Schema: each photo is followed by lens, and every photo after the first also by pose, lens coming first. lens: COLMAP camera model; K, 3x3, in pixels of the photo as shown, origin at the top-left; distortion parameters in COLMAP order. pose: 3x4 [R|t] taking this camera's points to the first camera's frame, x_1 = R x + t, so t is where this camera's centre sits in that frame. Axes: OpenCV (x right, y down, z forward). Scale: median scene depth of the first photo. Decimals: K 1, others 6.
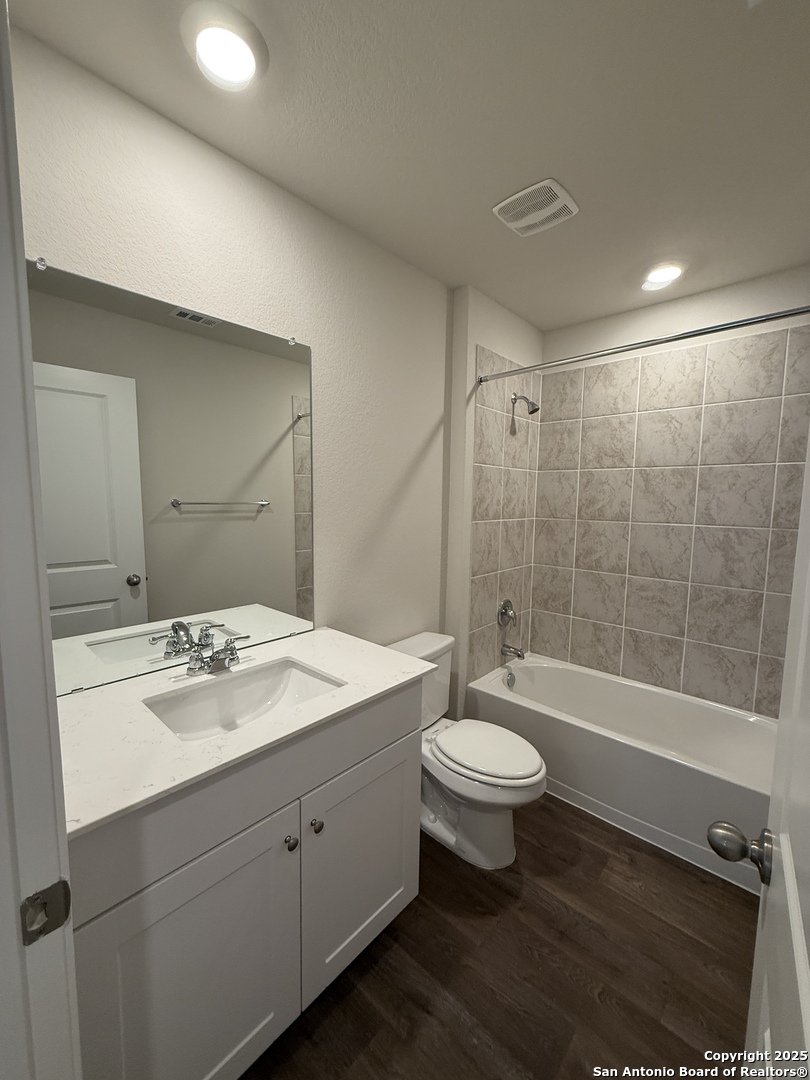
lens RADIAL K [[430.2, 0, 406.9], [0, 430.2, 539.1], [0, 0, 1]] dist [0.000027, 0.000077]
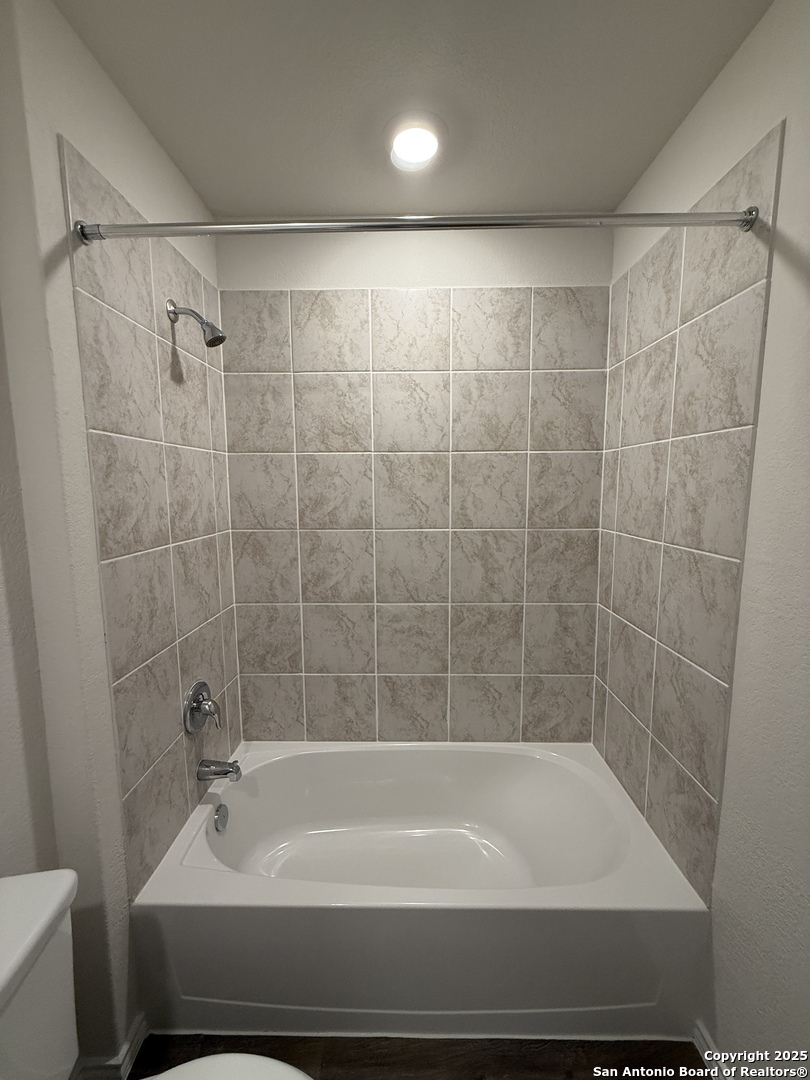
lens RADIAL K [[430.2, 0, 406.9], [0, 430.2, 539.1], [0, 0, 1]] dist [0.000027, 0.000077]
pose [[0.747091, -0.099476, 0.657236, 0.094492], [0.078649, 0.995022, 0.061200, -0.063397], [-0.660053, 0.005969, 0.751196, 0.437271]]
